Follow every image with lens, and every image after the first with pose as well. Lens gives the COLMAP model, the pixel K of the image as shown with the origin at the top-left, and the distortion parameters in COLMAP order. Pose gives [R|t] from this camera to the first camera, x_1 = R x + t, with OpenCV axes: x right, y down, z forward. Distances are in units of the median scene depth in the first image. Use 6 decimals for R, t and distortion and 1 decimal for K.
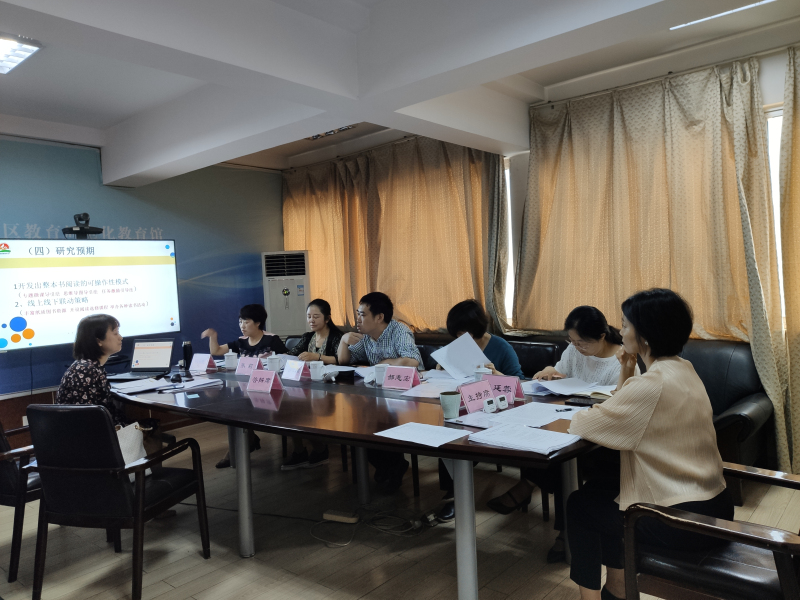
lens RADIAL K [[618.7, 0, 400.0], [0, 618.7, 300.0], [0, 0, 1]] dist [-0.000507, -0.002079]
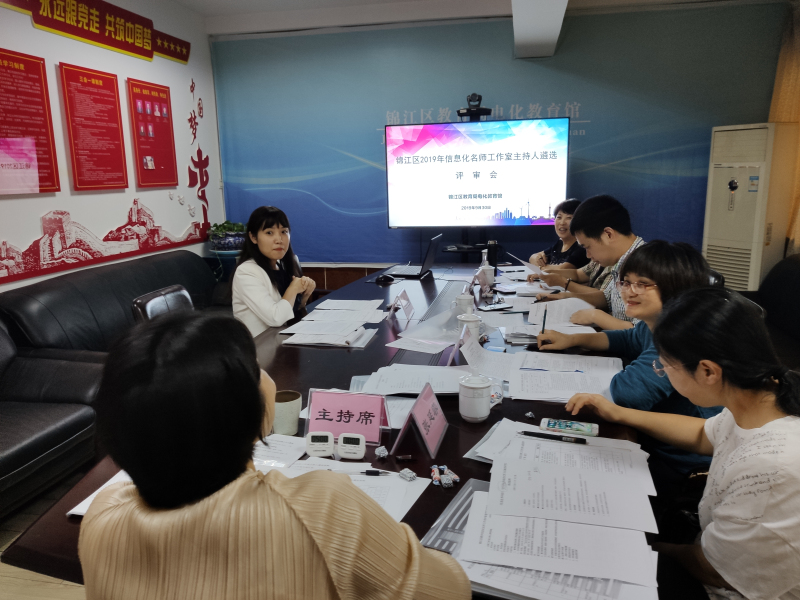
lens RADIAL K [[618.7, 0, 400.0], [0, 618.7, 300.0], [0, 0, 1]] dist [-0.000507, -0.002079]
pose [[0.505886, 0.213229, -0.835830, 0.301758], [-0.032385, 0.972978, 0.228616, -0.042716], [0.861992, -0.088585, 0.499122, 0.378998]]
